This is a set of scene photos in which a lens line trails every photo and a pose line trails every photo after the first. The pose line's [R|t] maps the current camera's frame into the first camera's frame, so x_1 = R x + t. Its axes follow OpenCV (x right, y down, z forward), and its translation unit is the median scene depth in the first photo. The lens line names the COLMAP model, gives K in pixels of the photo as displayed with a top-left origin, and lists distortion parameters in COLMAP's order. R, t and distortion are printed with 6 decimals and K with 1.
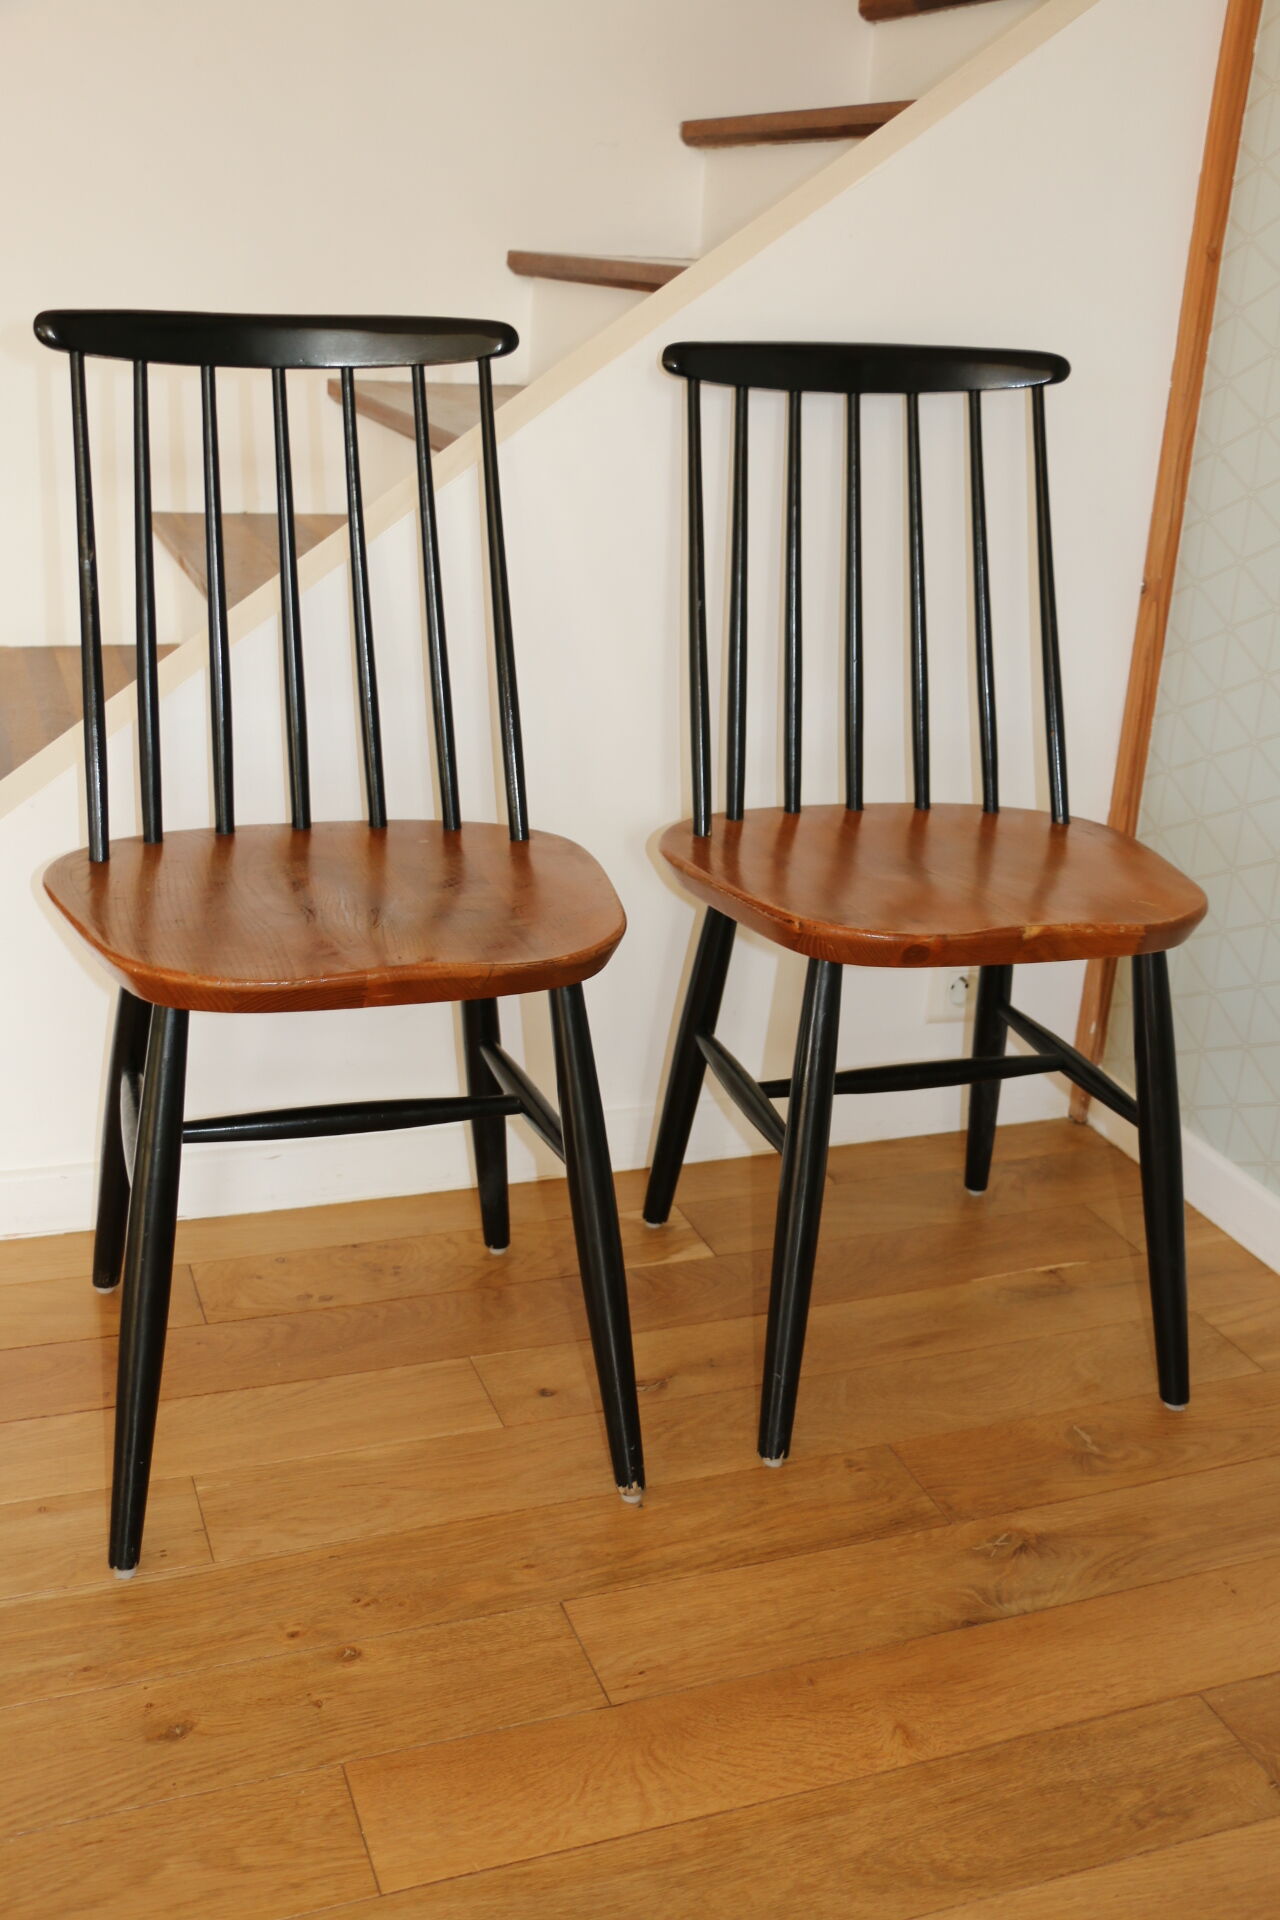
lens RADIAL K [[1952.8, 0, 645.8], [0, 1952.8, 955.5], [0, 0, 1]] dist [-0.116213, 0.256638]
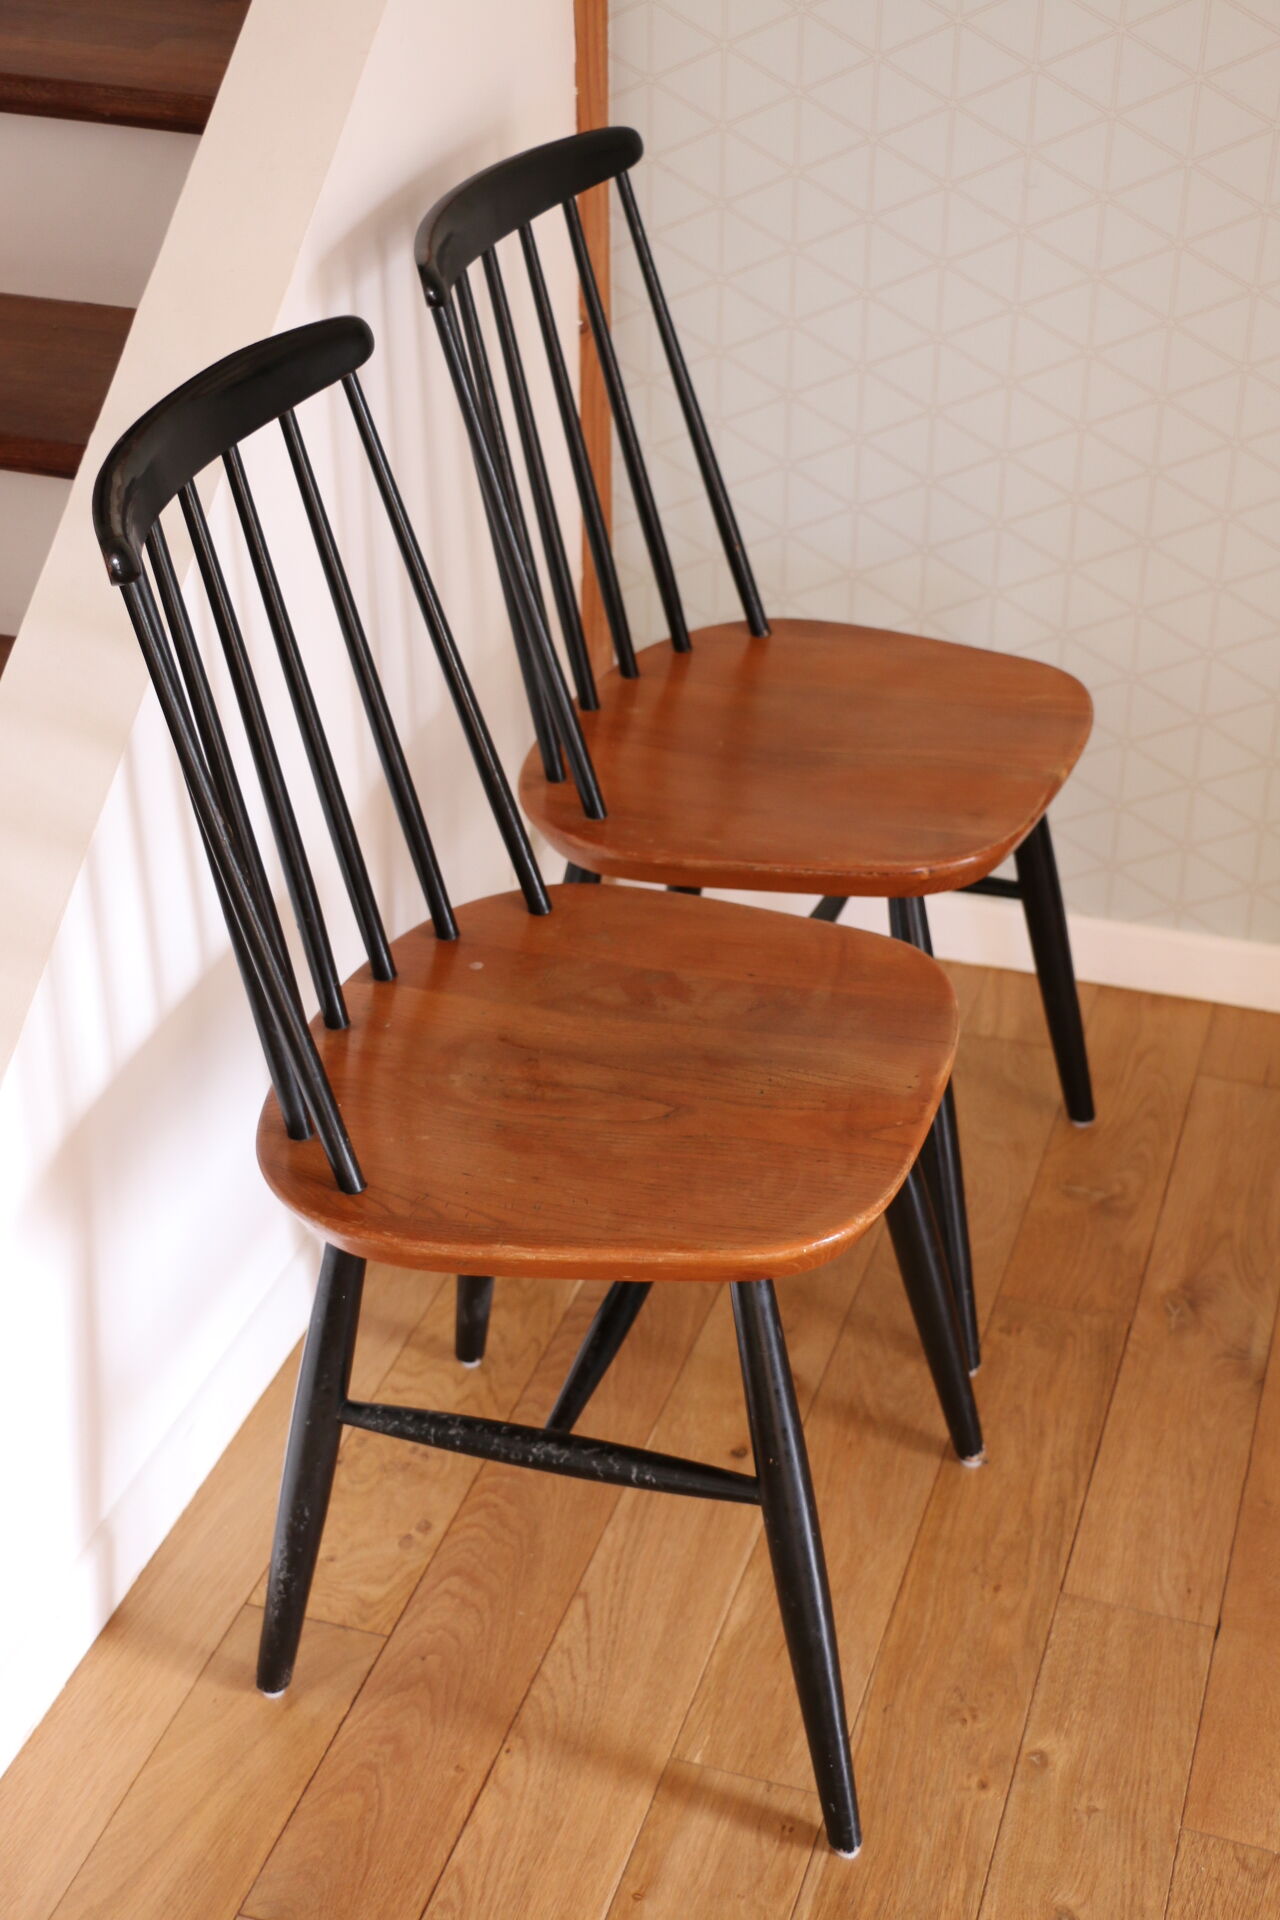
lens RADIAL K [[2768.7, 0, 651.2], [0, 2768.7, 950.8], [0, 0, 1]] dist [0.041070, 0.356545]
pose [[0.610824, -0.452710, 0.649576, -0.906968], [0.306526, 0.891647, 0.333178, -0.475516], [-0.730025, -0.004401, 0.683406, 0.174119]]
